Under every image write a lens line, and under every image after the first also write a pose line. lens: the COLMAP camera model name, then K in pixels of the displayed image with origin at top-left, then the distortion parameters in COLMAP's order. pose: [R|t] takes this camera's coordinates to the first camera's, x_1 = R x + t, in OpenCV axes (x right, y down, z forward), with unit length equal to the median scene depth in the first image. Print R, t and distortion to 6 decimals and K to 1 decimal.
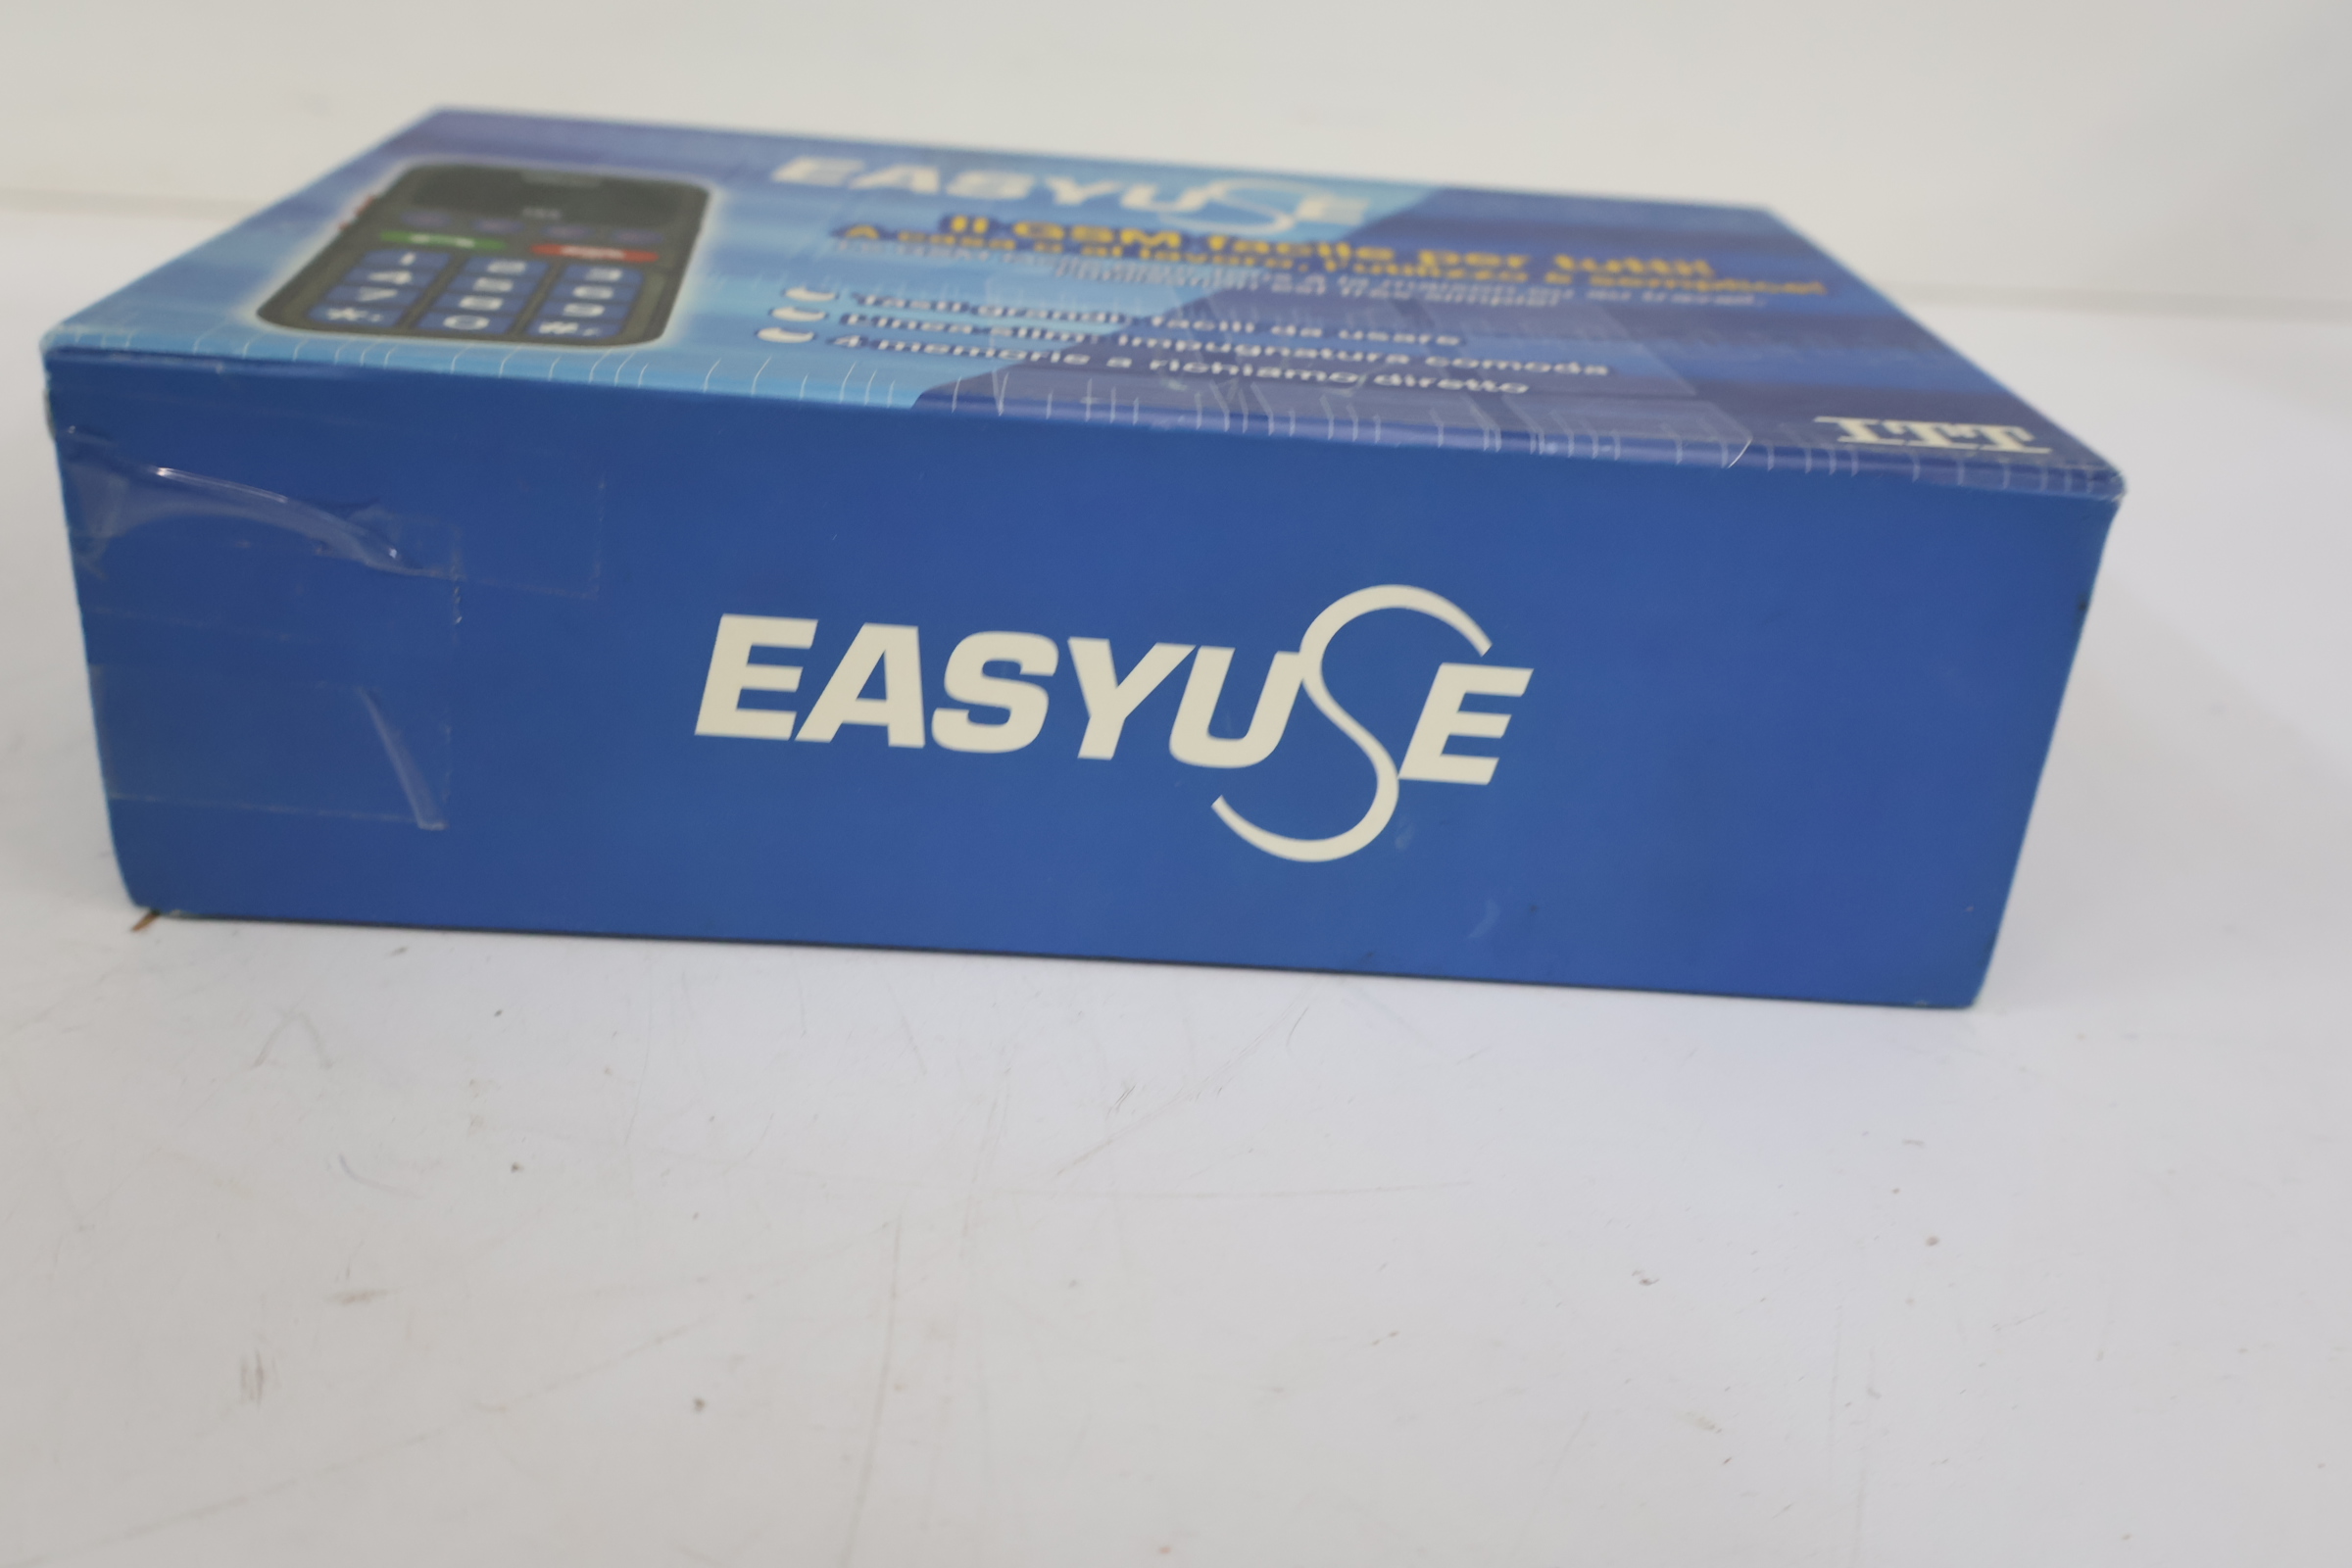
lens RADIAL K [[2250.2, 0, 1176.0], [0, 2250.2, 784.0], [0, 0, 1]] dist [0.034478, 0.009162]
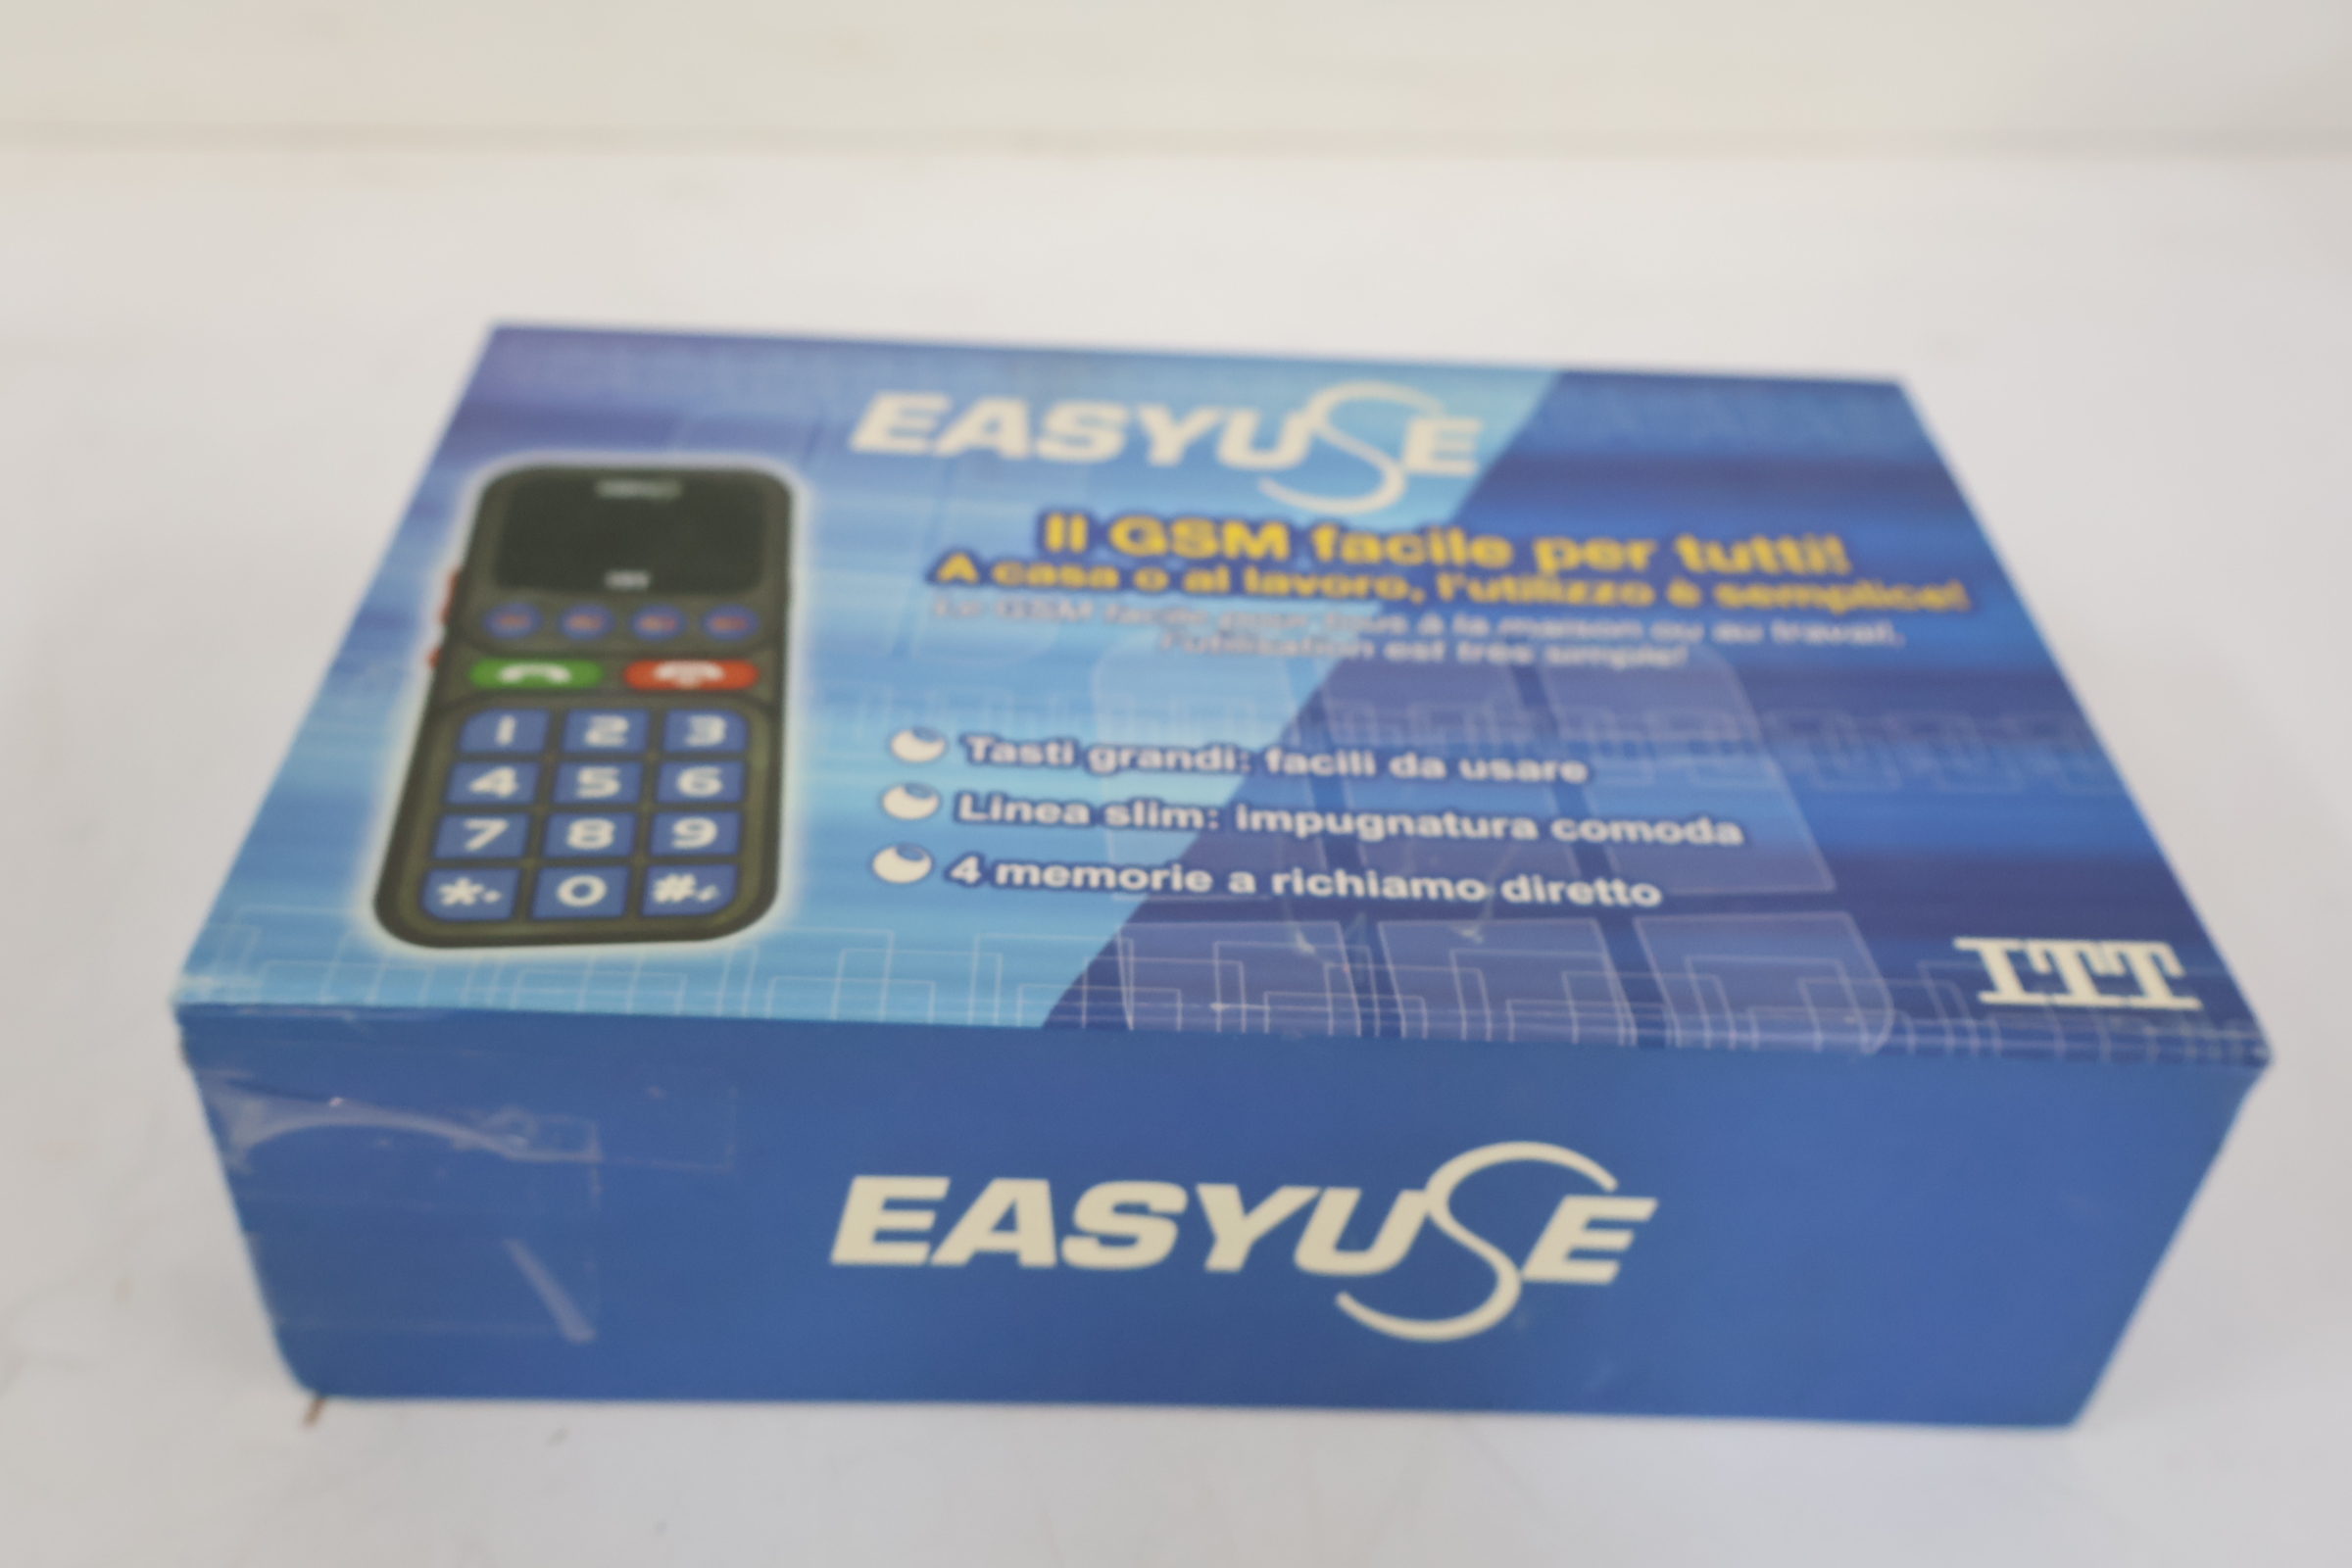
lens RADIAL K [[2261.7, 0, 1176.0], [0, 2261.7, 784.0], [0, 0, 1]] dist [0.042307, -0.013153]
pose [[0.999750, -0.010468, -0.019767, -0.033654], [0.014859, 0.971371, 0.237103, -0.458555], [0.016719, -0.237337, 0.971283, 0.054348]]
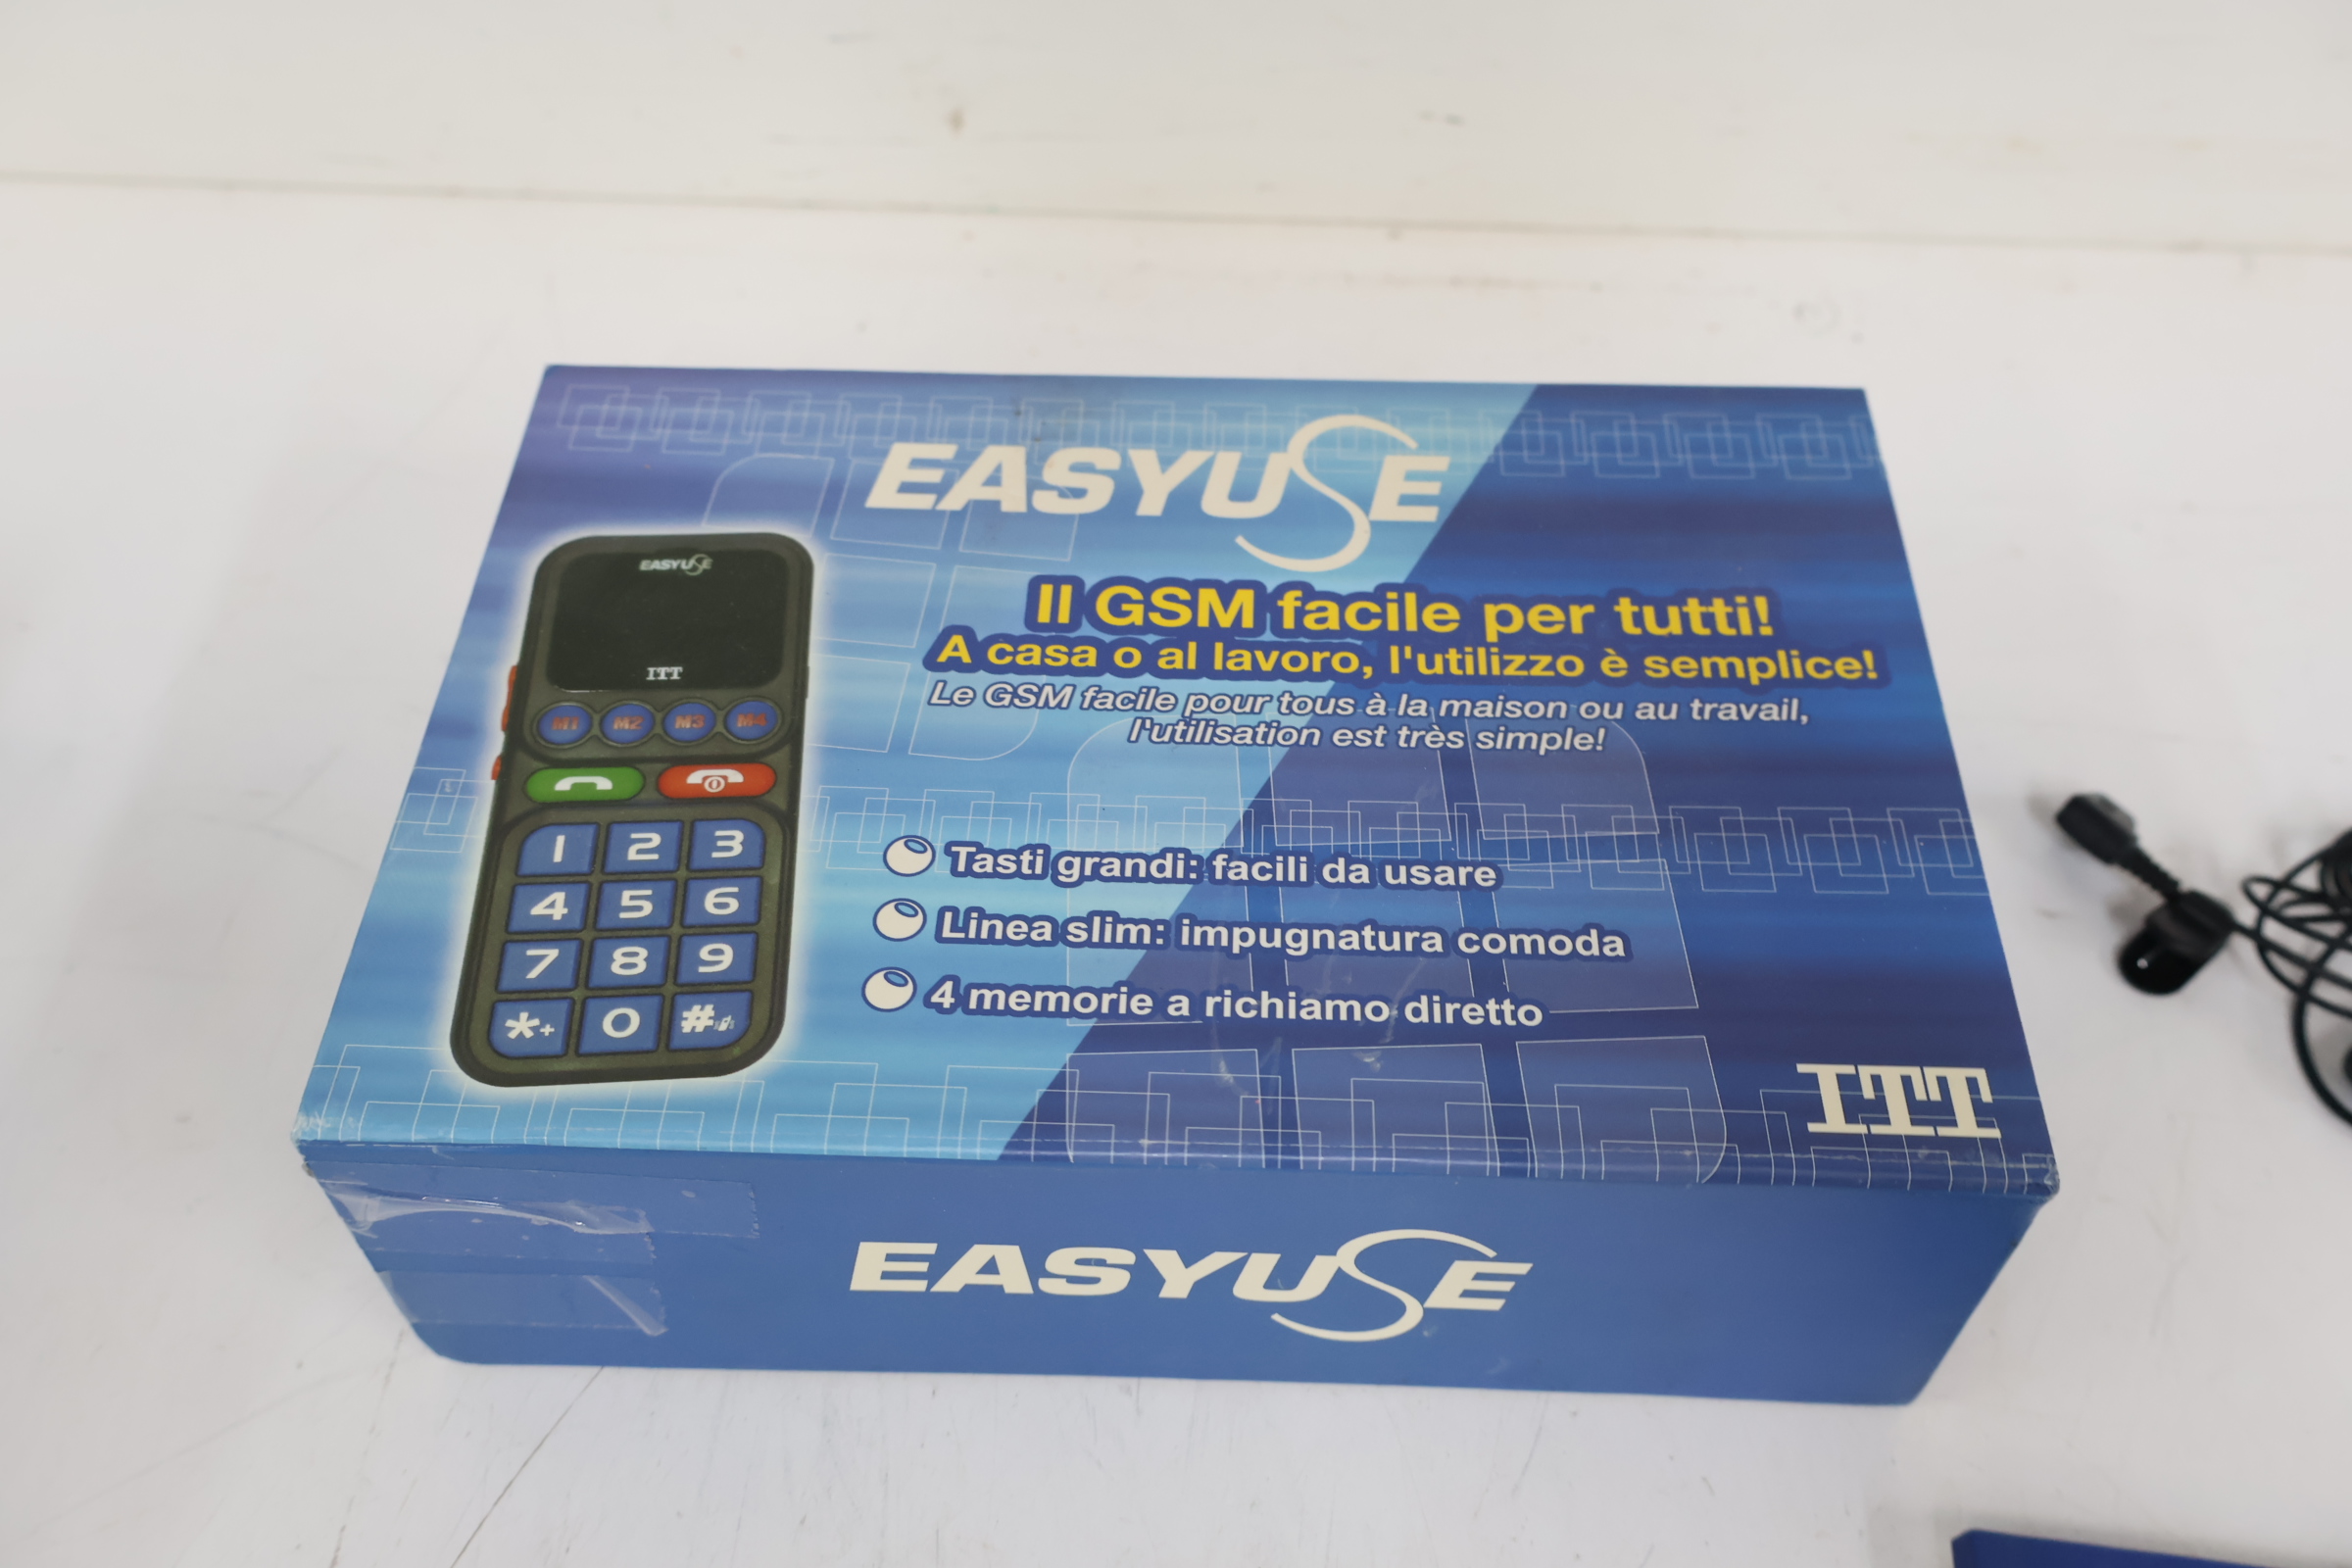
lens RADIAL K [[2227.4, 0, 1176.0], [0, 2227.4, 784.0], [0, 0, 1]] dist [0.033098, 0.006585]
pose [[0.995054, -0.001467, -0.099329, 0.084994], [0.045235, 0.896903, 0.439907, -0.777553], [0.088443, -0.442224, 0.892533, 0.042184]]
